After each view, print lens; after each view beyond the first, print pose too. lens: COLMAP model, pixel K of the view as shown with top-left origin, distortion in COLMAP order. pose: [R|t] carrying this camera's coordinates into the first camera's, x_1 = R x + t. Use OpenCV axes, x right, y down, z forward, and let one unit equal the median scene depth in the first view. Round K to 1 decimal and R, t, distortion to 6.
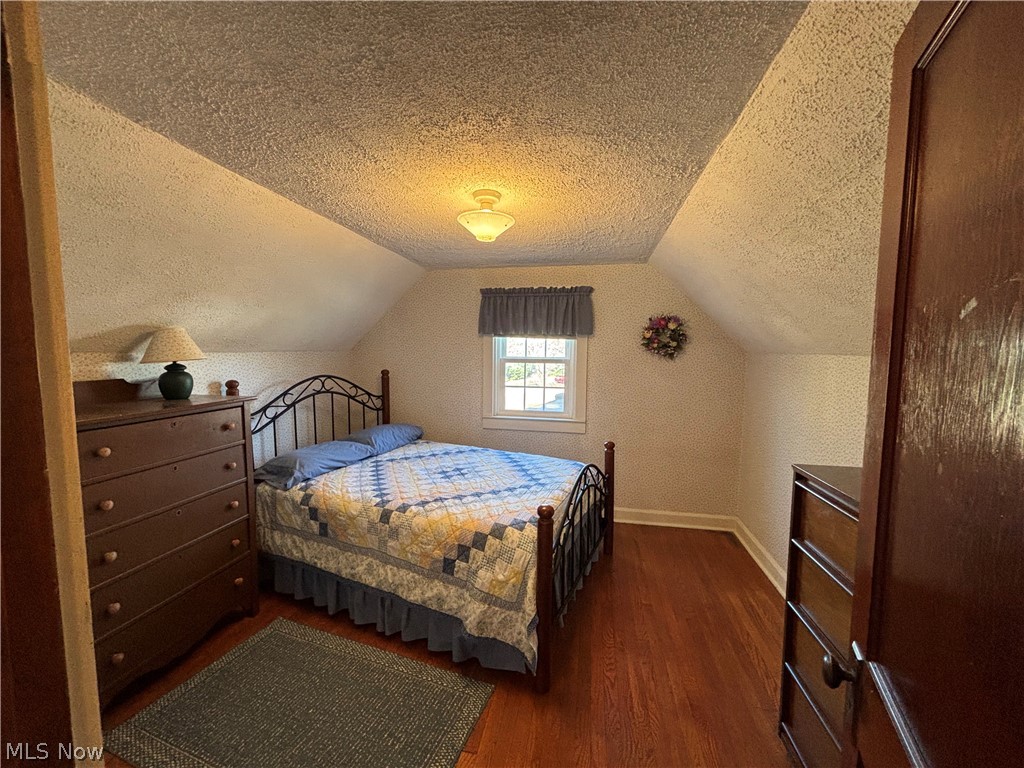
lens RADIAL K [[410.3, 0, 506.8], [0, 410.3, 382.3], [0, 0, 1]] dist [0.022793, -0.000012]
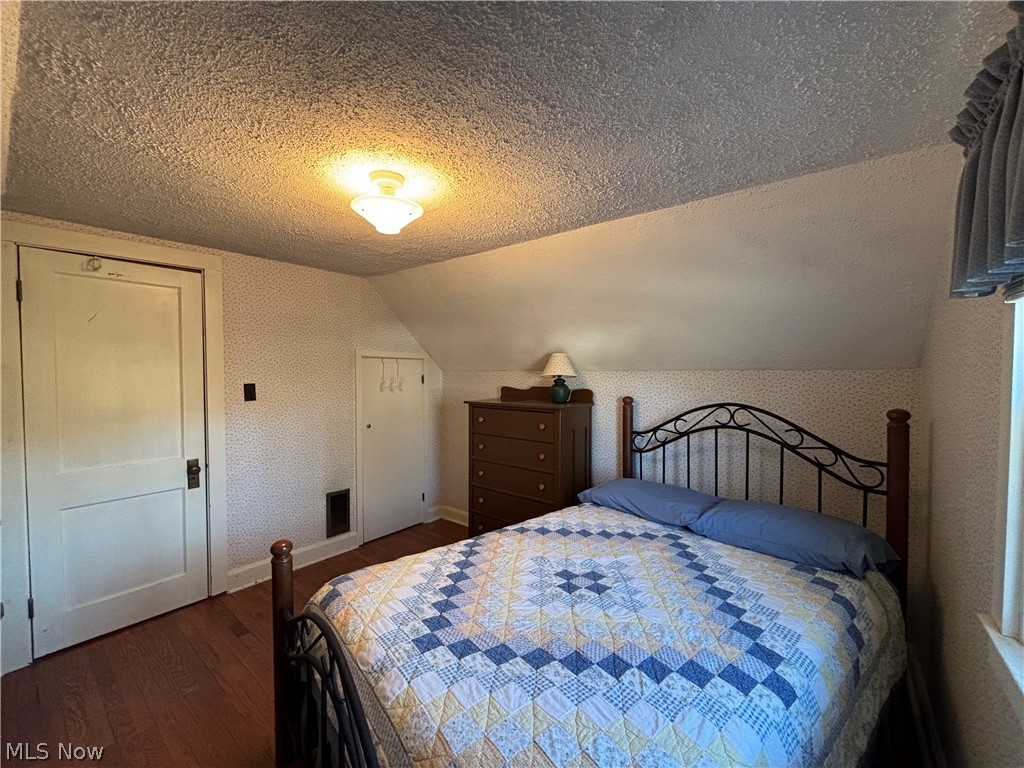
lens RADIAL K [[410.3, 0, 516.0], [0, 410.3, 382.2], [0, 0, 1]] dist [0.022793, -0.000012]
pose [[-0.443570, 0.023505, -0.895931, 0.373113], [-0.065938, 0.996091, 0.058778, -0.073974], [0.893811, 0.085148, -0.440287, 1.025274]]
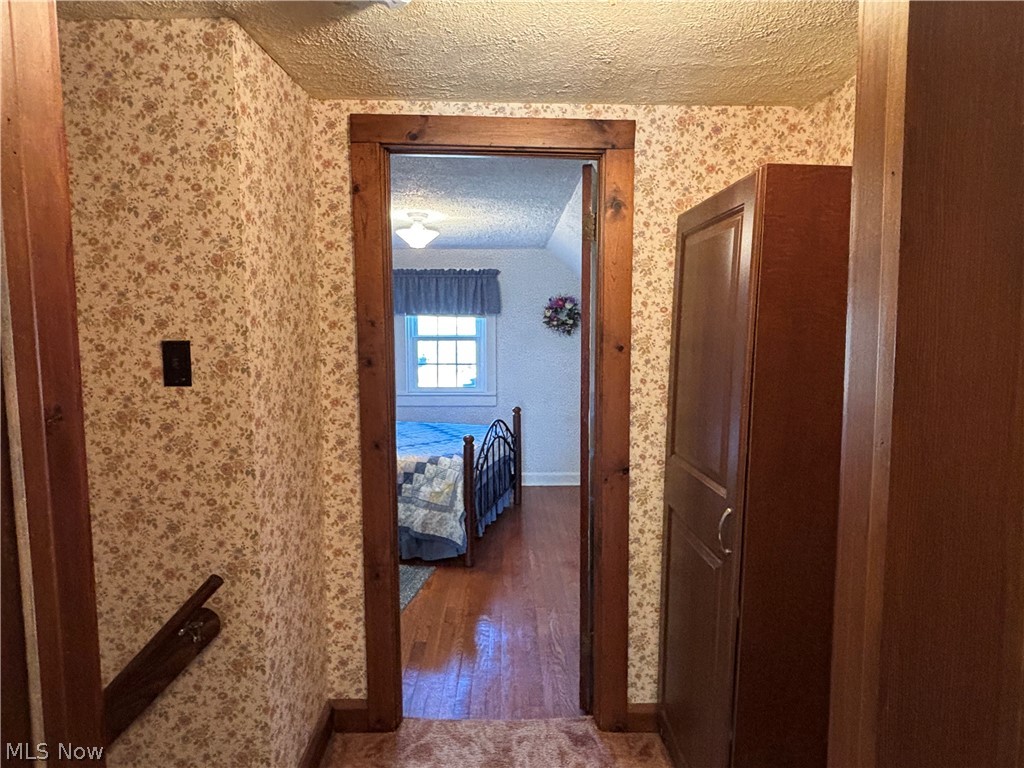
lens RADIAL K [[594.4, 0, 511.6], [0, 594.4, 387.0], [0, 0, 1]] dist [0.000803, 0.000012]
pose [[0.976685, -0.028648, 0.212759, -0.119371], [0.025470, 0.999520, 0.017661, 0.060954], [-0.213163, -0.011831, 0.976945, -0.643330]]
